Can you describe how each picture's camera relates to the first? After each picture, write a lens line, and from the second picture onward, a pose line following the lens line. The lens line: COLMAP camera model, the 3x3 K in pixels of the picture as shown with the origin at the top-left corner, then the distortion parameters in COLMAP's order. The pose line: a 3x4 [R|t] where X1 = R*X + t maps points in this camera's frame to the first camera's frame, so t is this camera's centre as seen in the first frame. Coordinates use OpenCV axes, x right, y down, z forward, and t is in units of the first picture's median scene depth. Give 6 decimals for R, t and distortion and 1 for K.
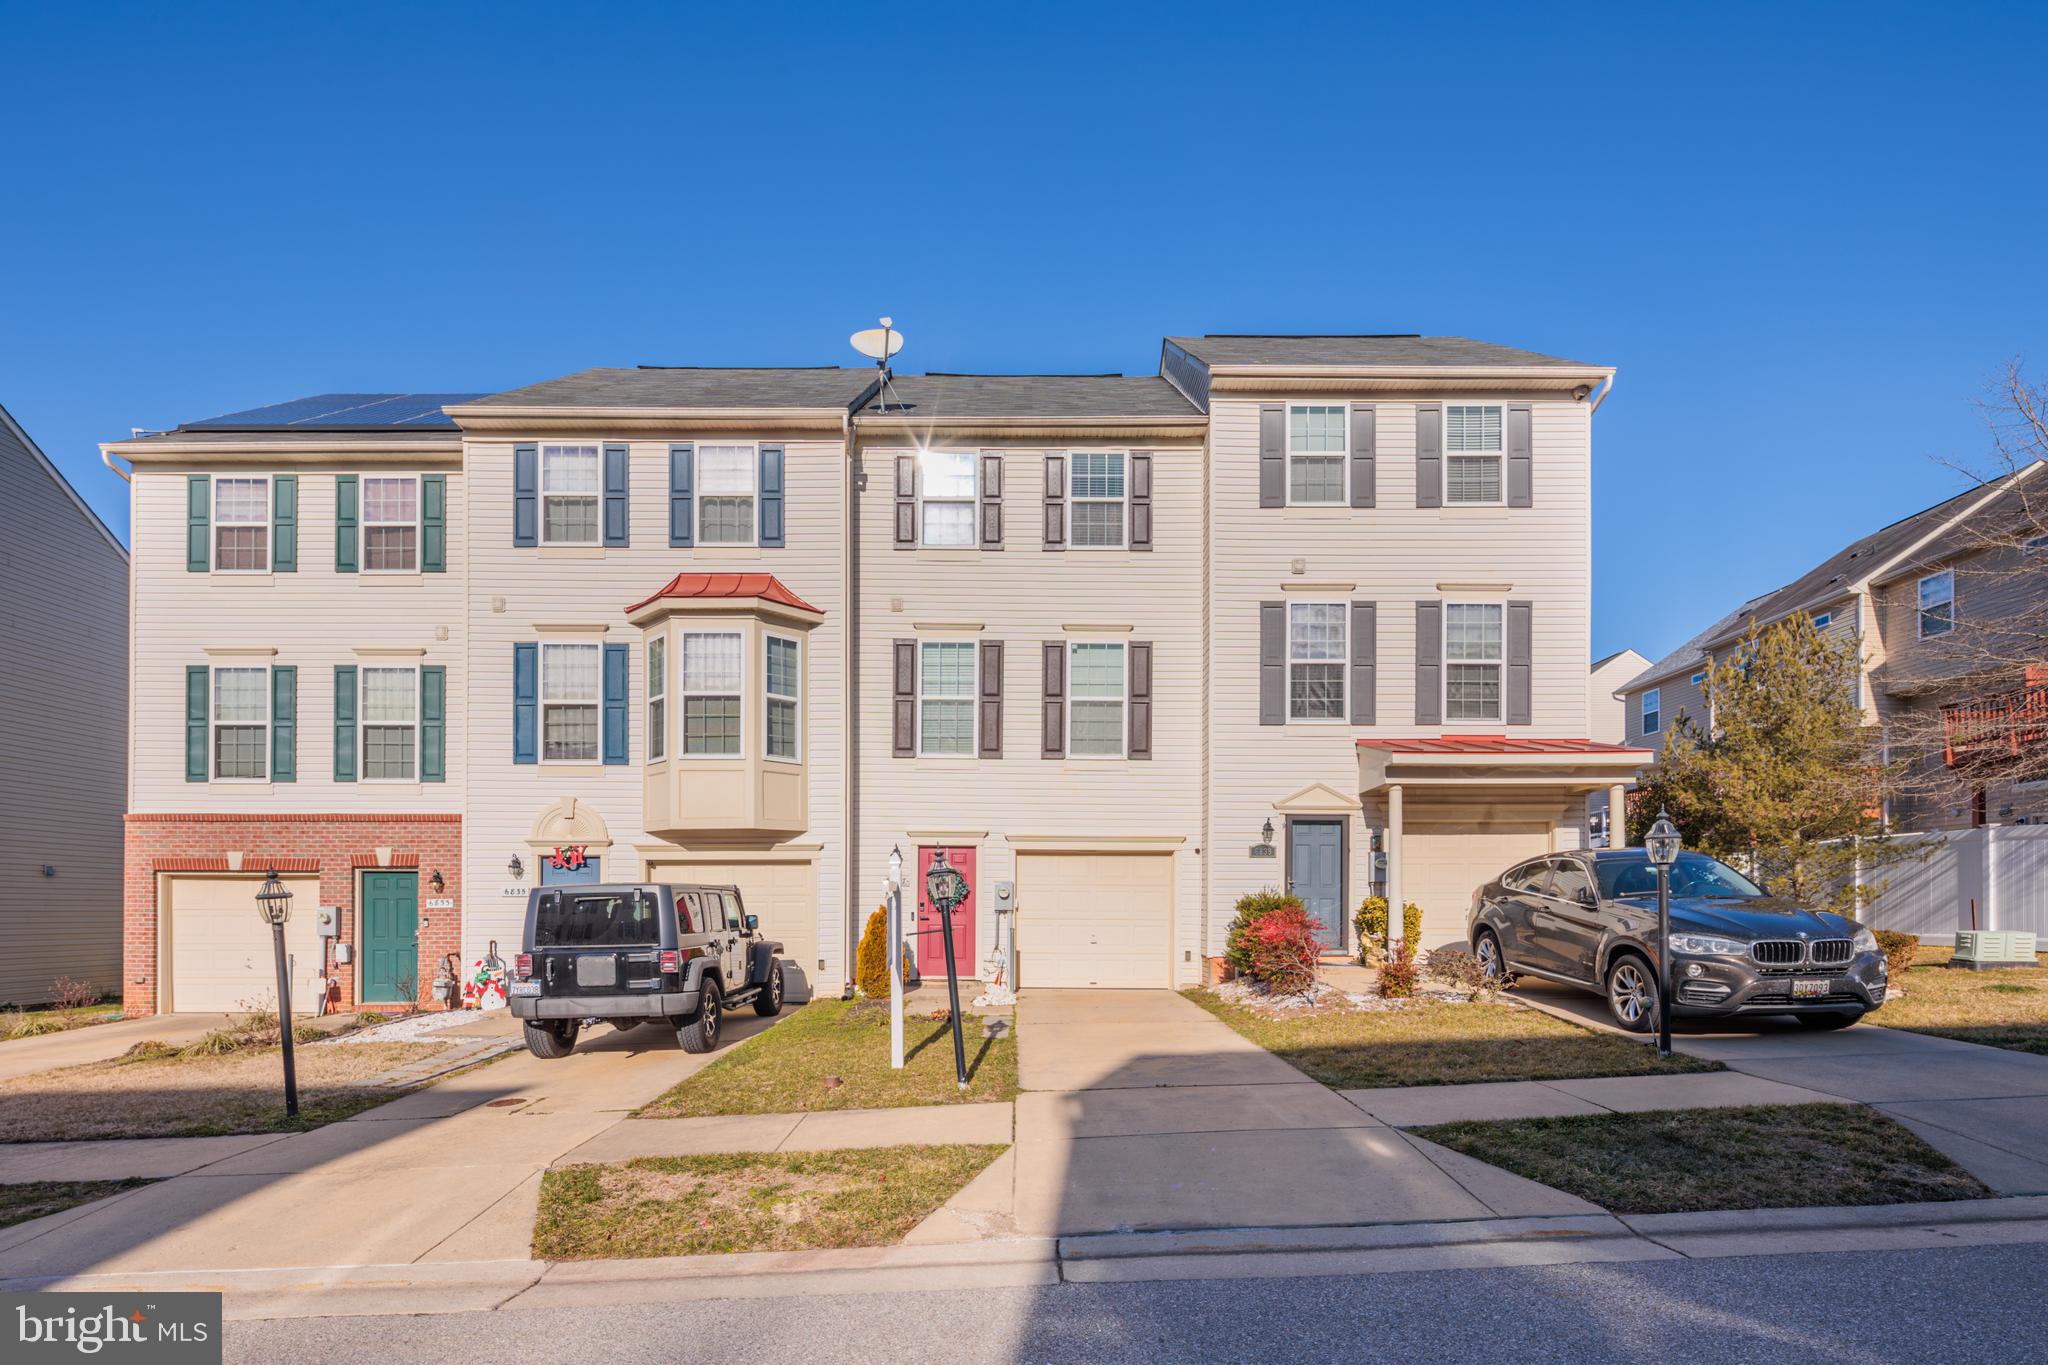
lens RADIAL K [[994.2, 0, 1014.7], [0, 994.2, 601.0], [0, 0, 1]] dist [0.008711, -0.007584]
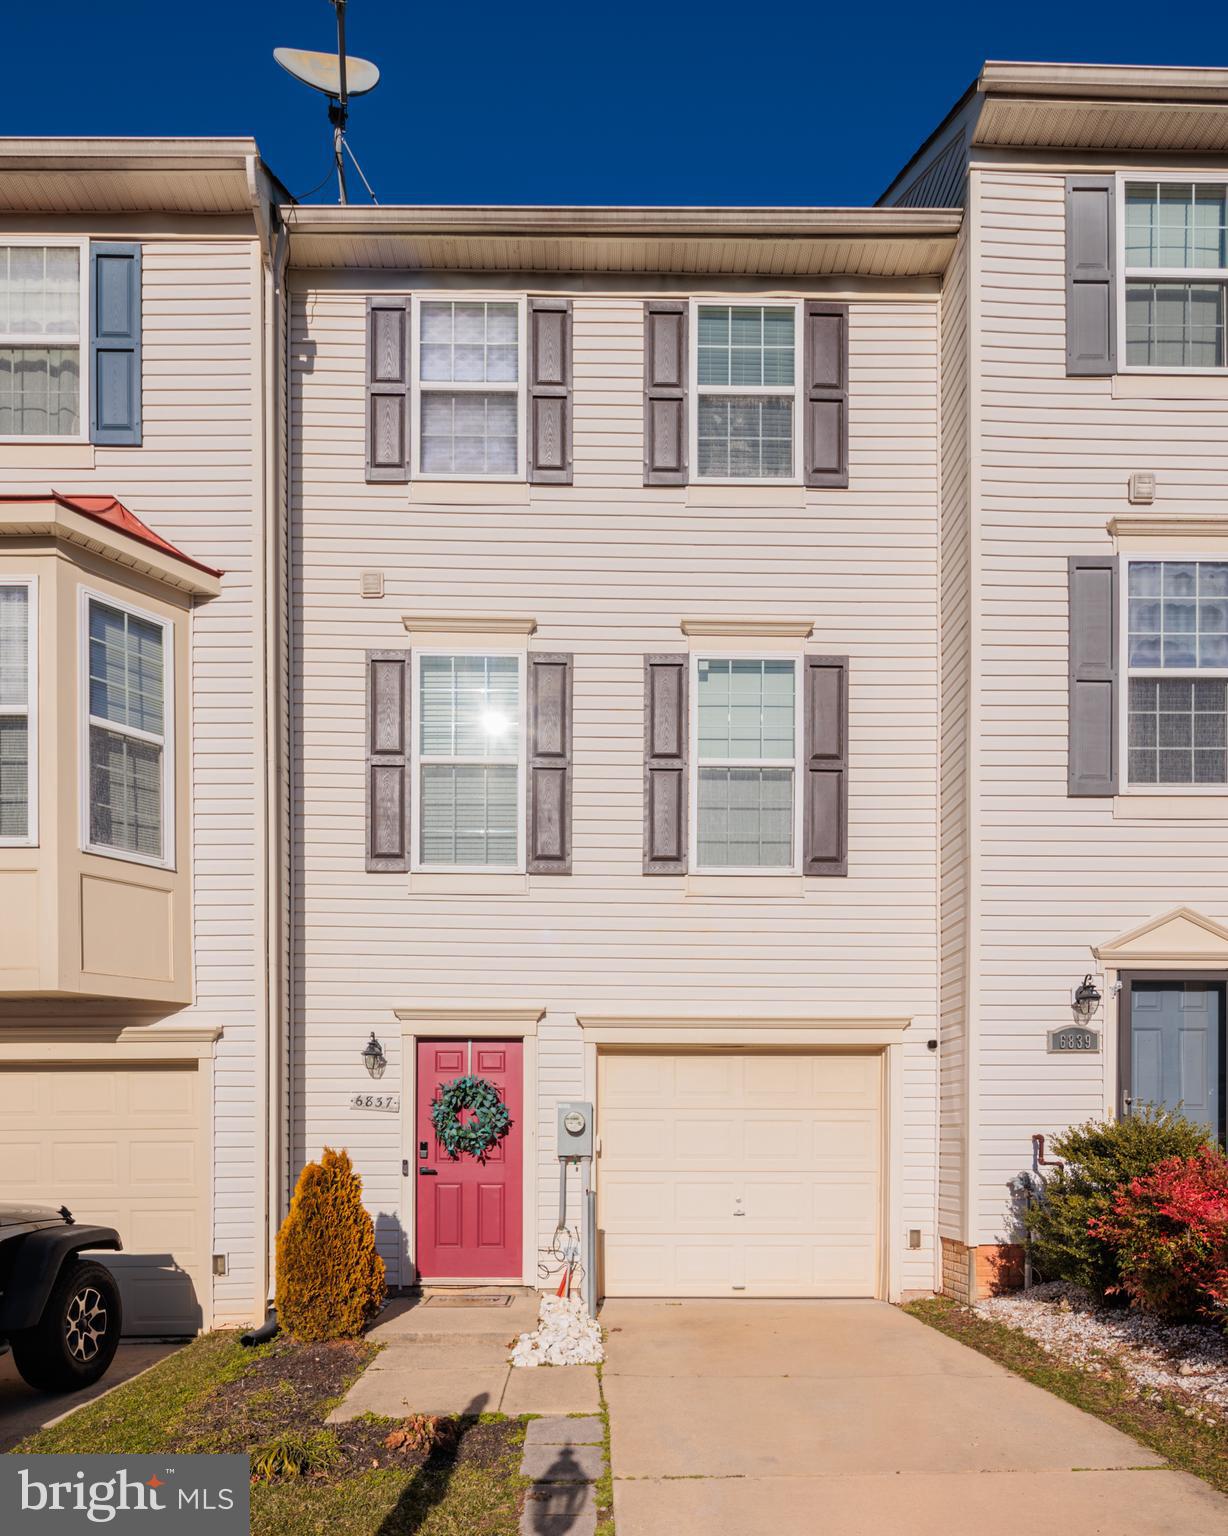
lens RADIAL K [[1221.2, 0, 582.4], [0, 1221.2, 768.2], [0, 0, 1]] dist [0.001176, 0.001214]
pose [[0.999987, -0.004444, -0.002293, -0.004515], [0.004440, 0.999988, -0.001830, 0.103991], [0.002301, 0.001819, 0.999996, 0.344587]]
